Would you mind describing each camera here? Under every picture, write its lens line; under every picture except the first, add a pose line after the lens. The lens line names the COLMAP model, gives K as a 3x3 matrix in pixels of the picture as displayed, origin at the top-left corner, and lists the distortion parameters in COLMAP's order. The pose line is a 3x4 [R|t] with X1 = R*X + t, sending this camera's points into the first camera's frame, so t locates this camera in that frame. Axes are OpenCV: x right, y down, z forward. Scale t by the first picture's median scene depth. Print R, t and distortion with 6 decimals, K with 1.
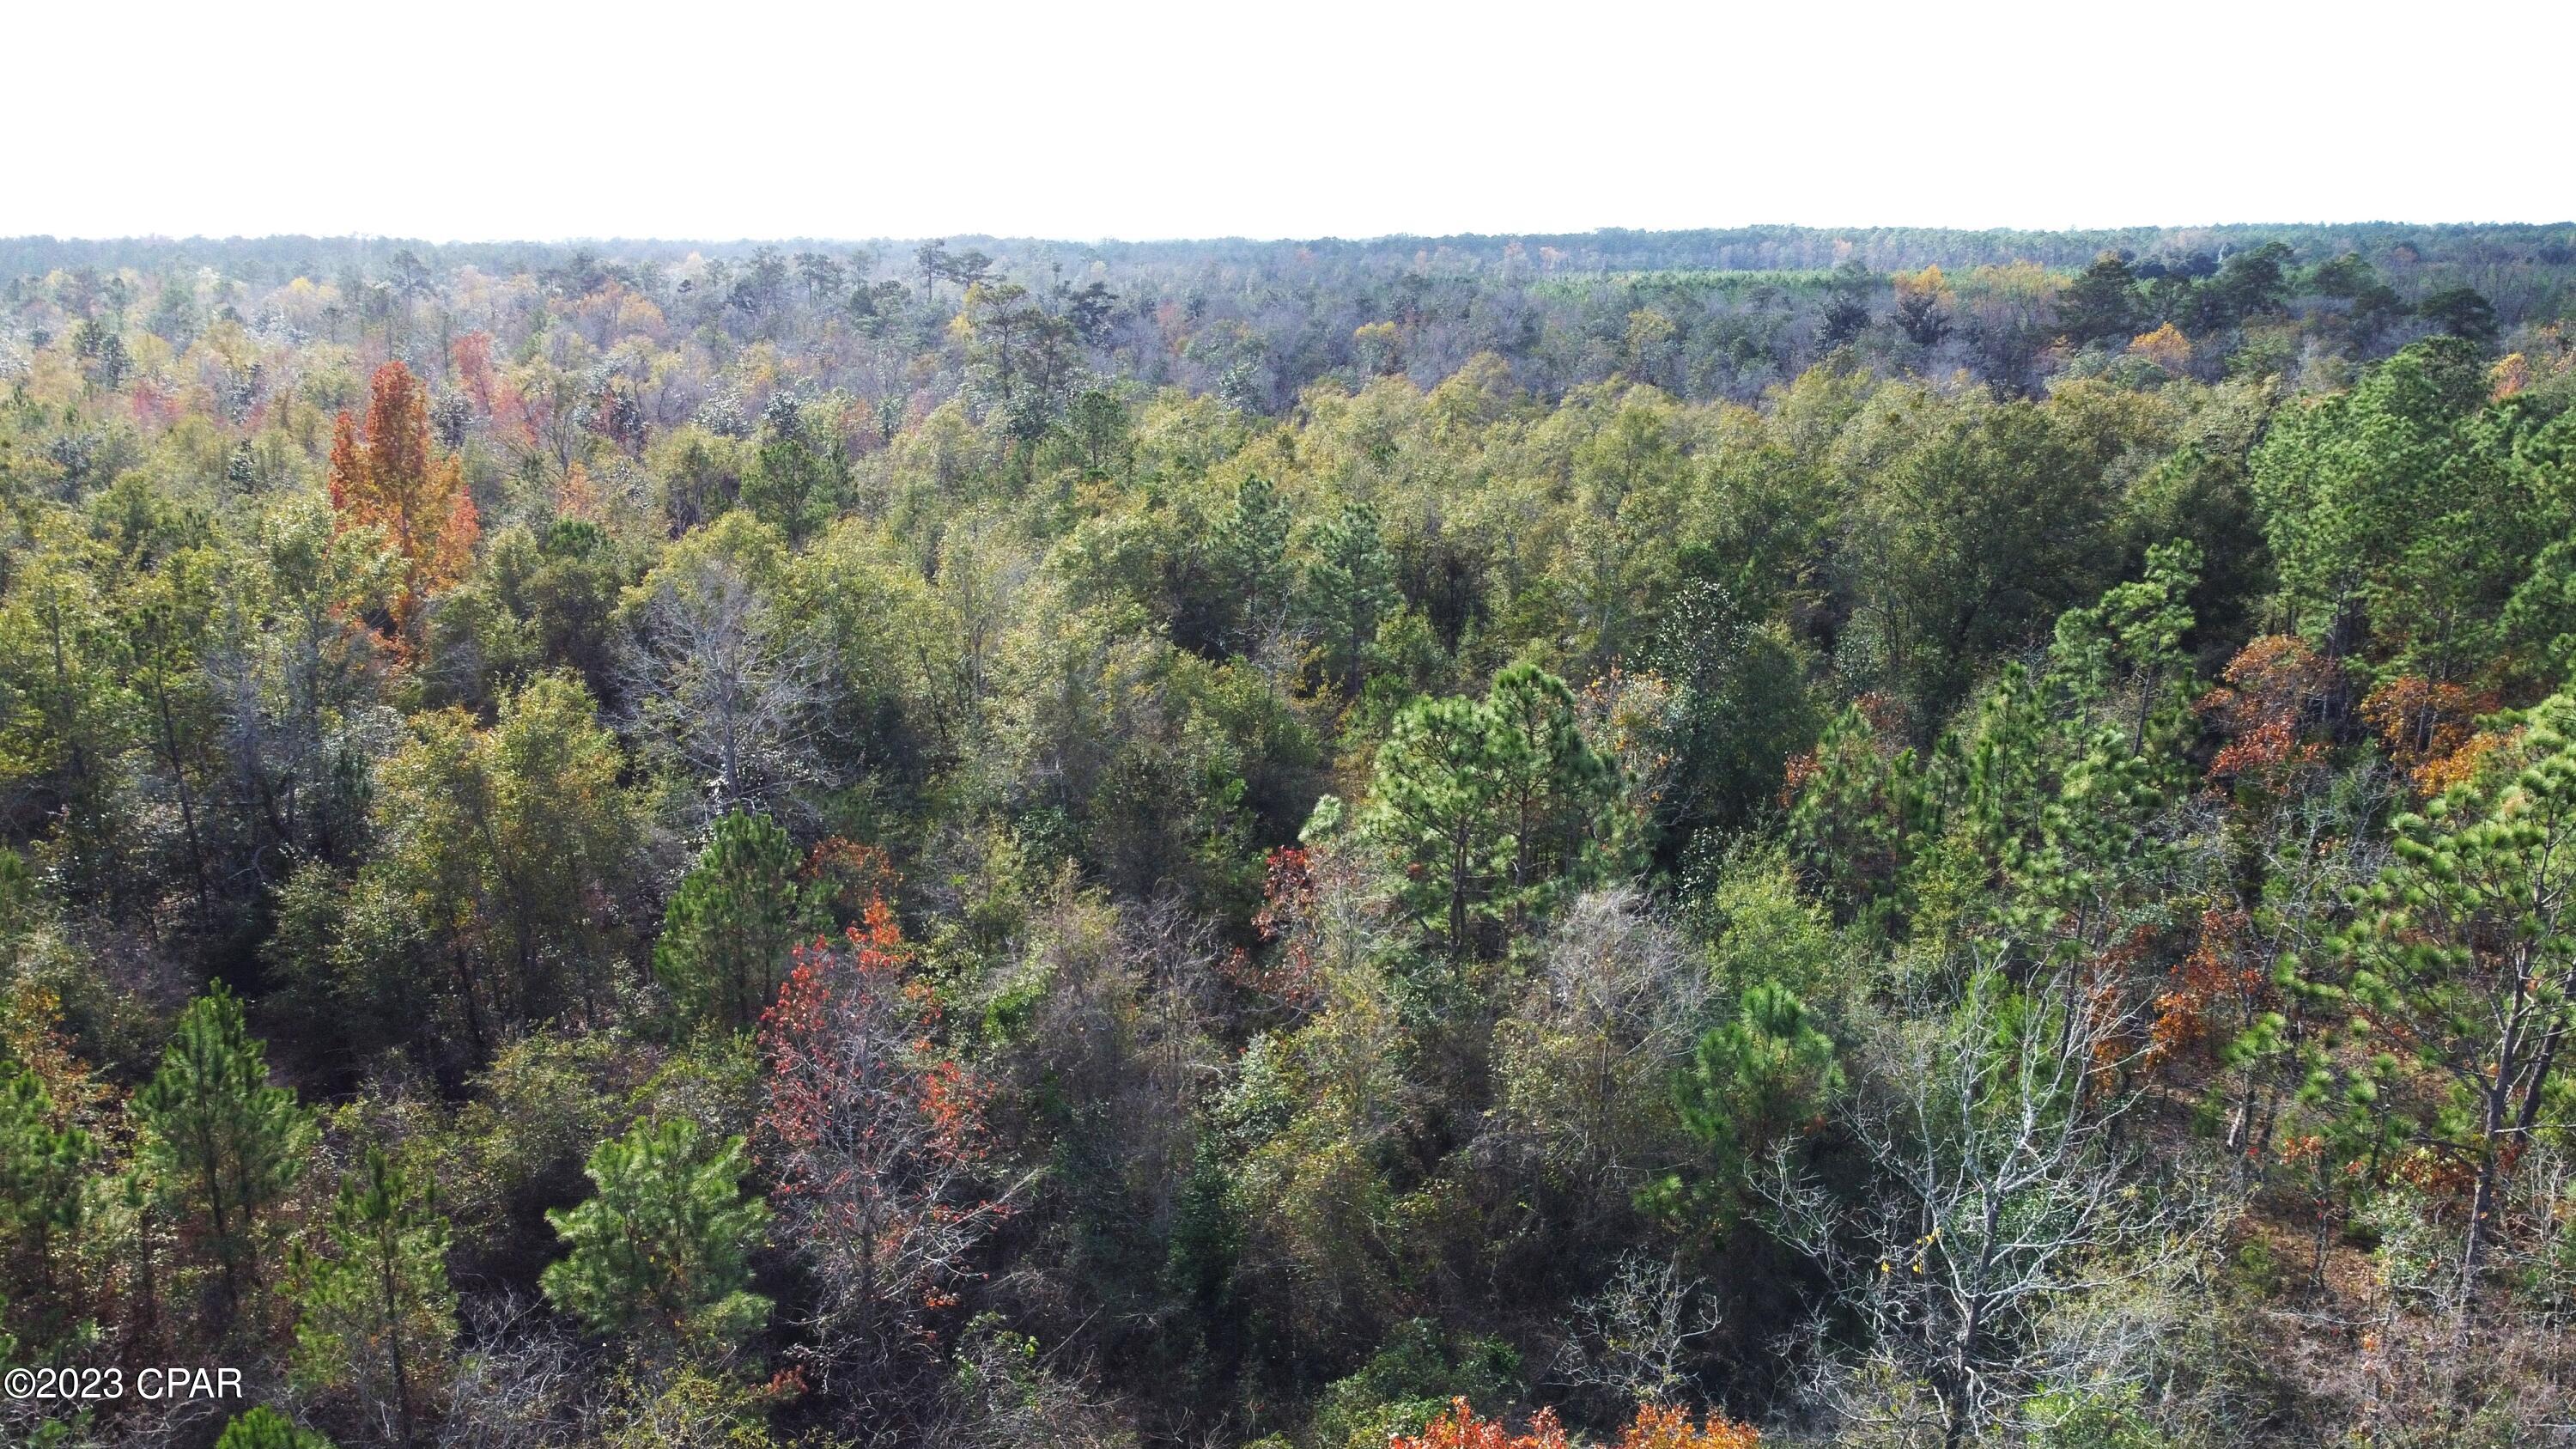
lens RADIAL K [[1944.7, 0, 1290.3], [0, 1944.7, 742.7], [0, 0, 1]] dist [0.000949, -0.003768]
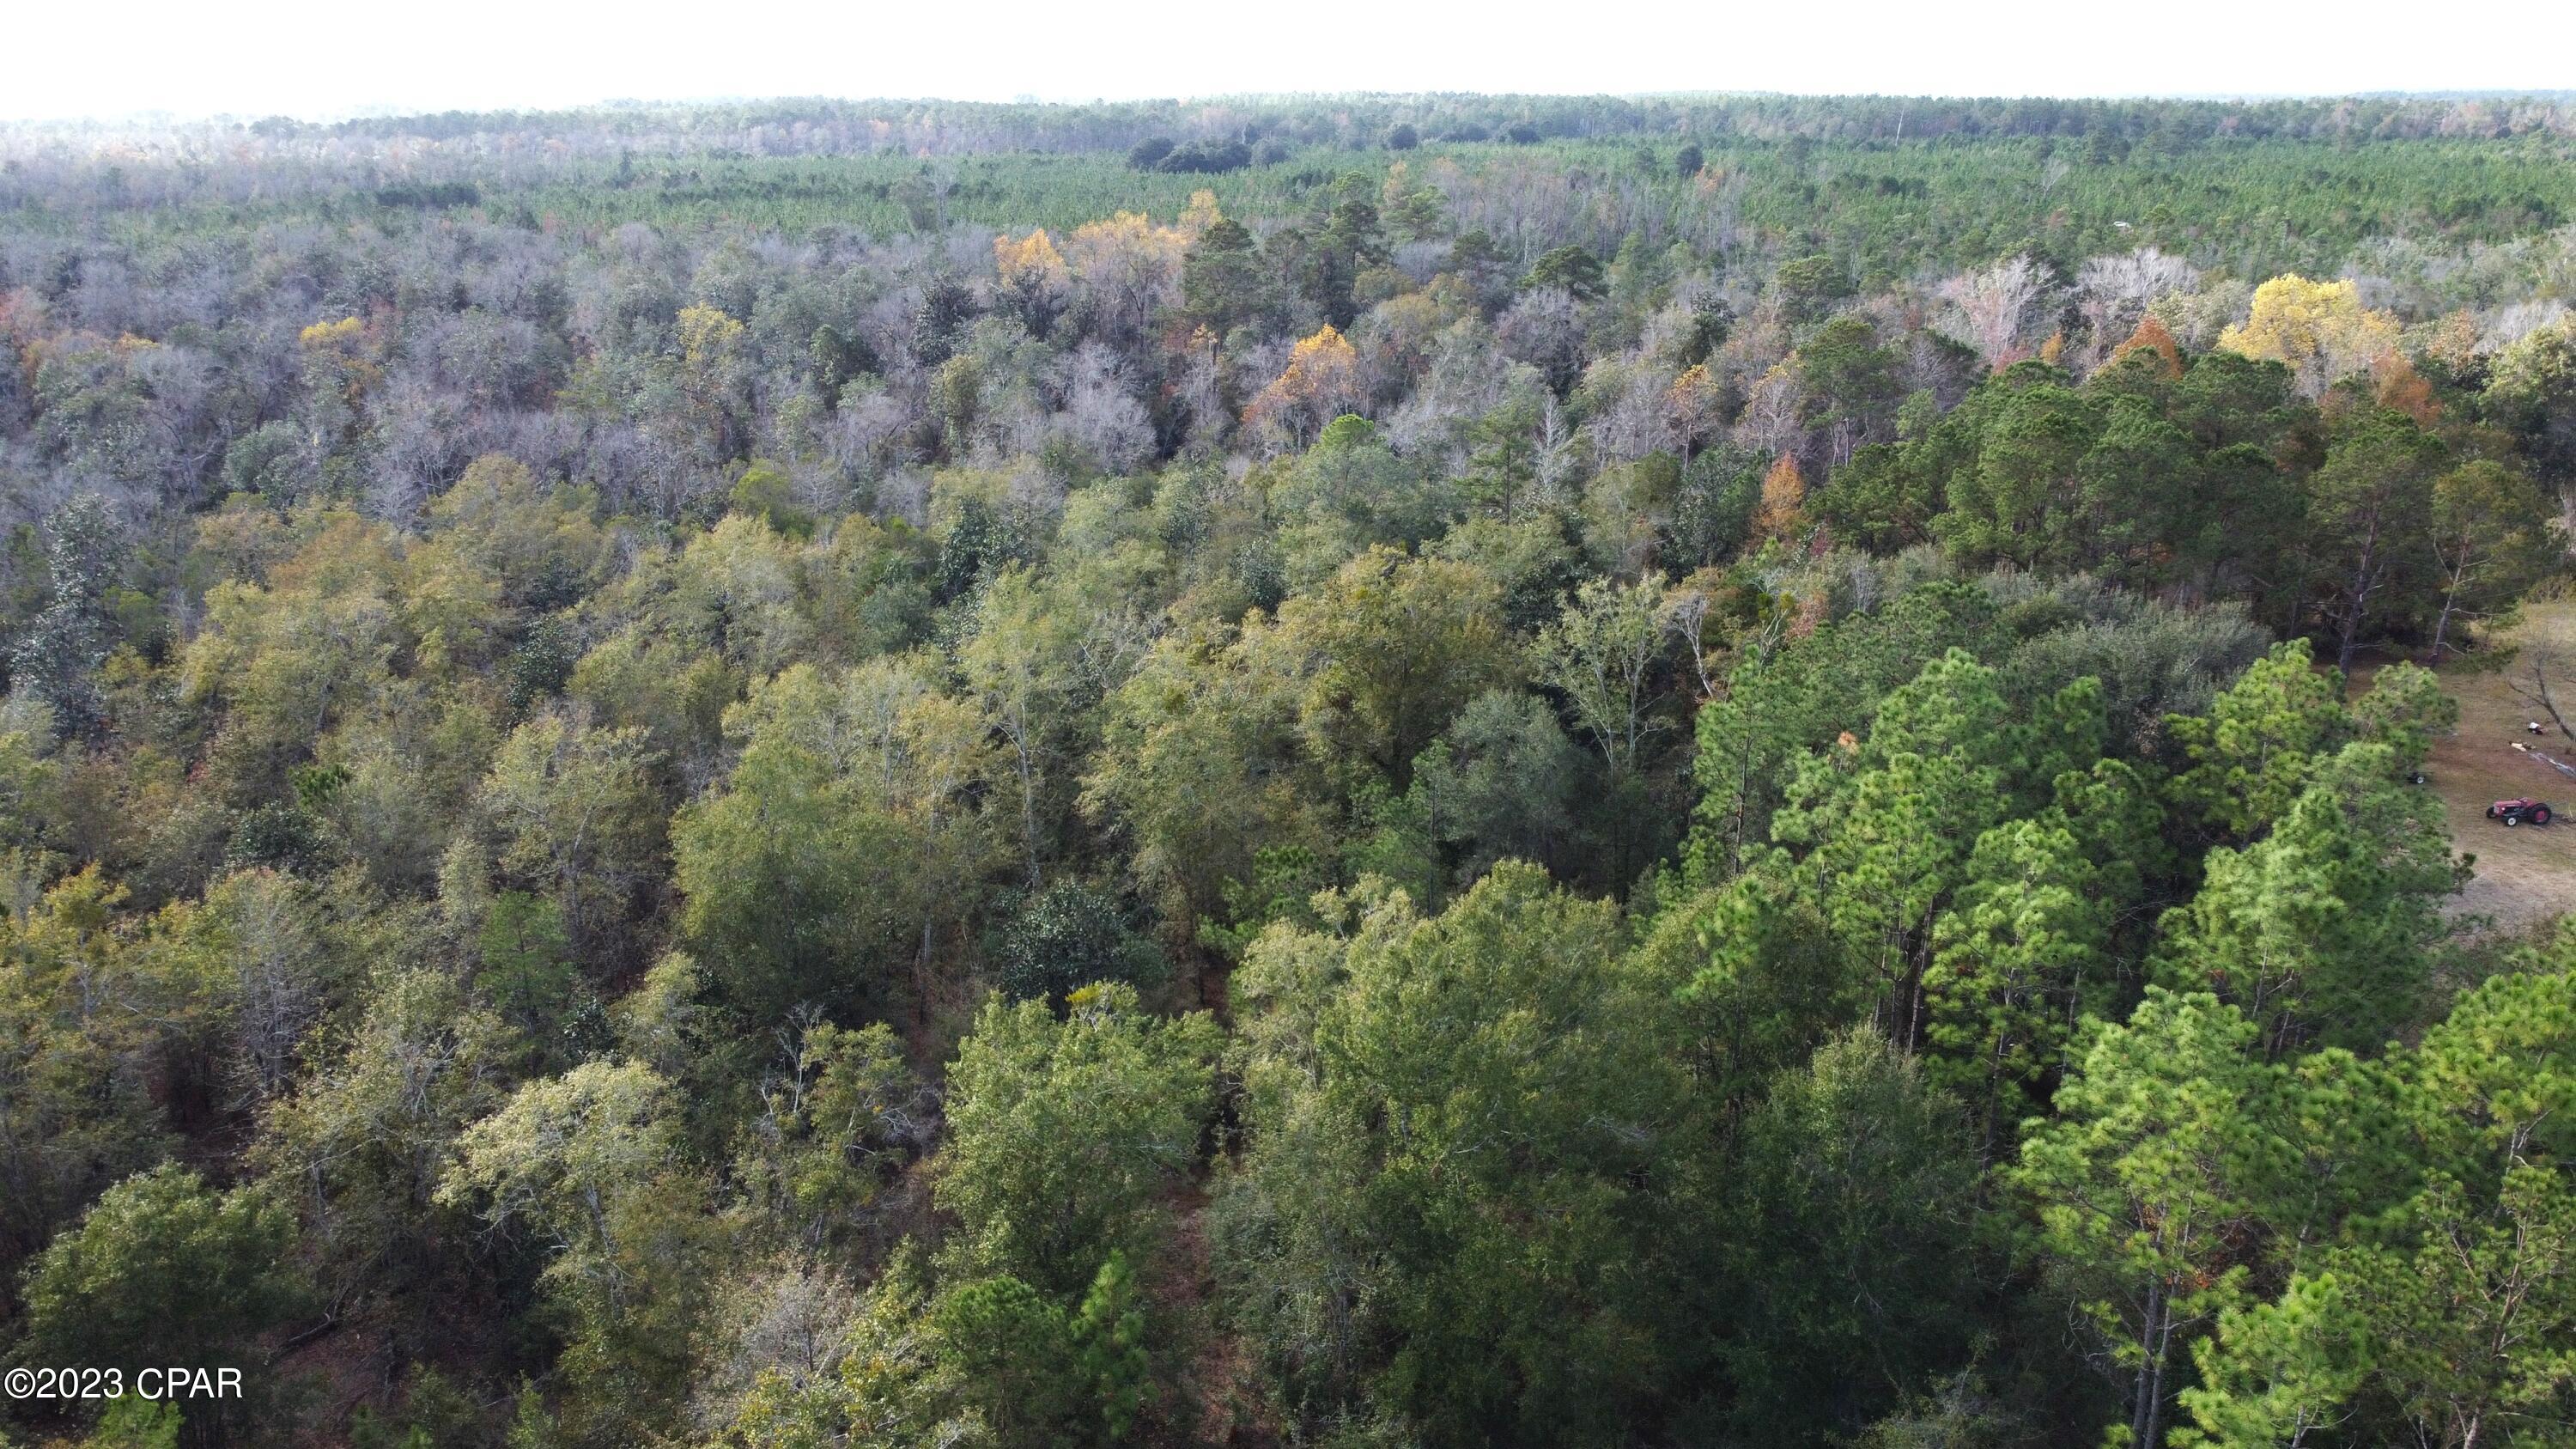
lens RADIAL K [[1959.6, 0, 1283.4], [0, 1959.6, 740.6], [0, 0, 1]] dist [0.002205, -0.002153]
pose [[0.891964, -0.141885, 0.429266, 0.052239], [0.113873, 0.989374, 0.090404, -0.175035], [-0.437532, -0.031755, 0.898642, 0.340645]]
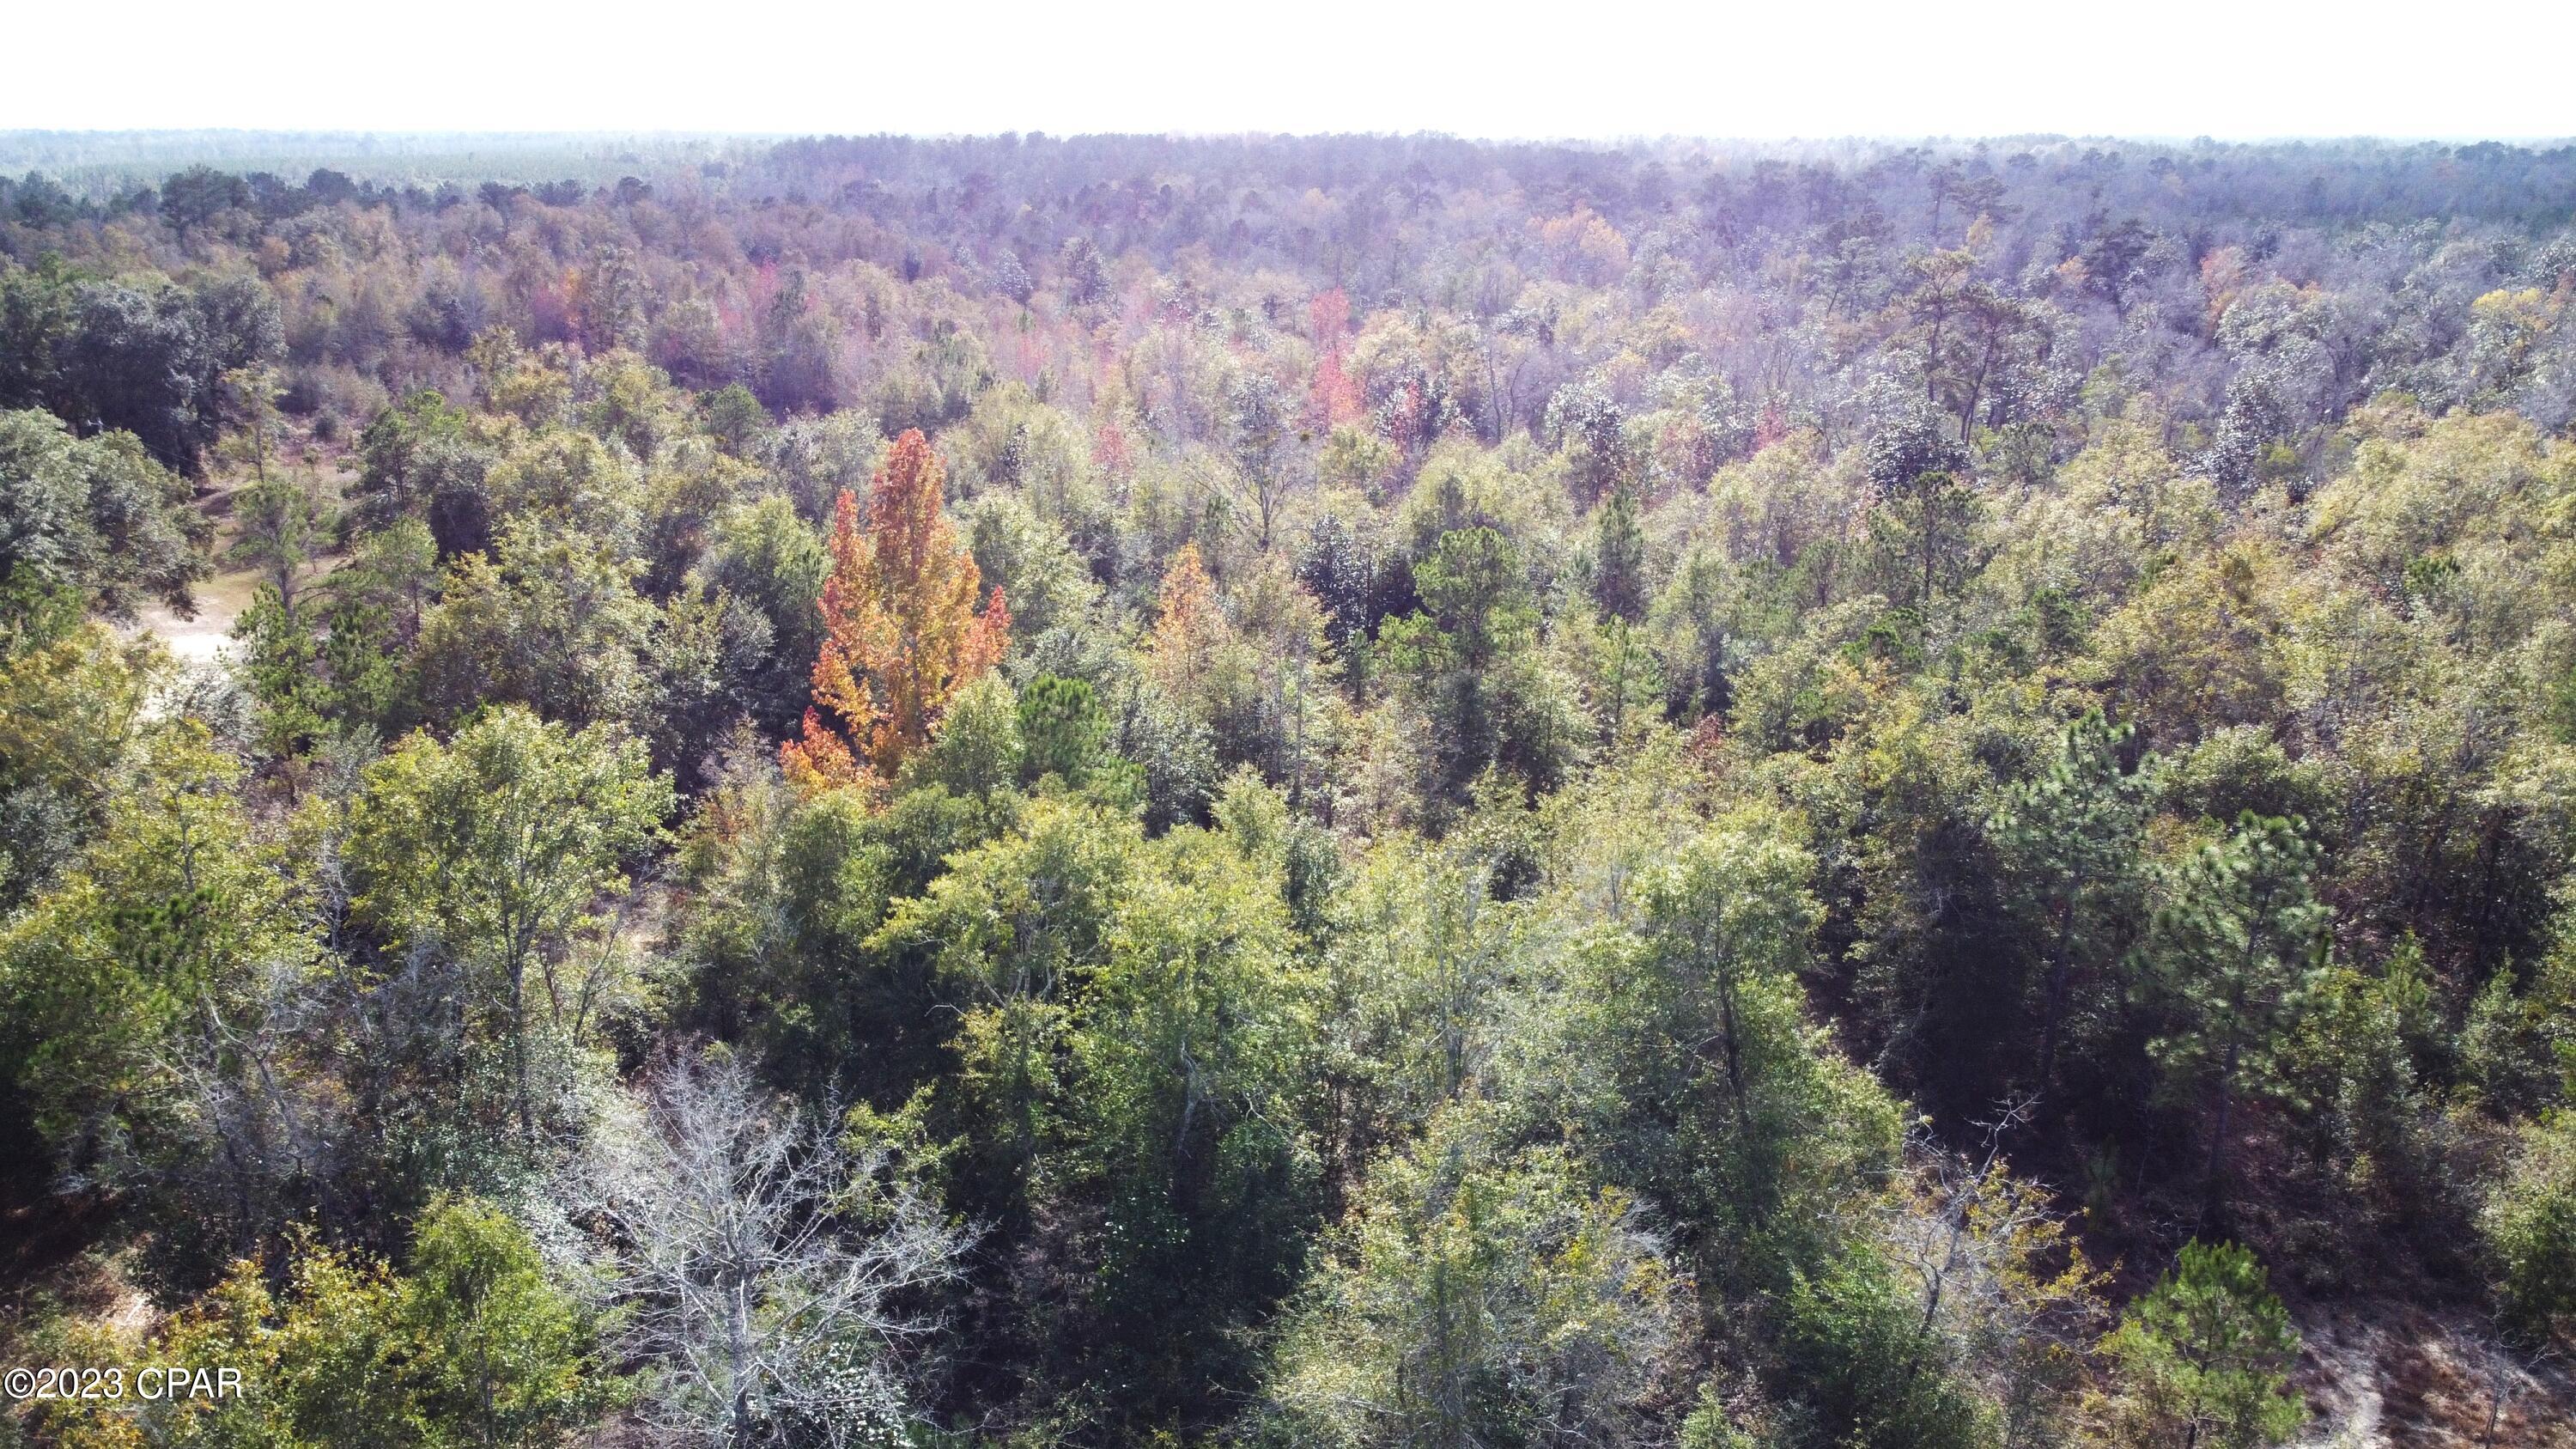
lens RADIAL K [[1949.9, 0, 1293.3], [0, 1949.9, 737.5], [0, 0, 1]] dist [0.005744, -0.003582]
pose [[0.870940, 0.150499, -0.467774, 0.029229], [-0.128176, 0.988567, 0.079408, -0.093124], [0.474377, -0.009202, 0.880274, 0.232923]]
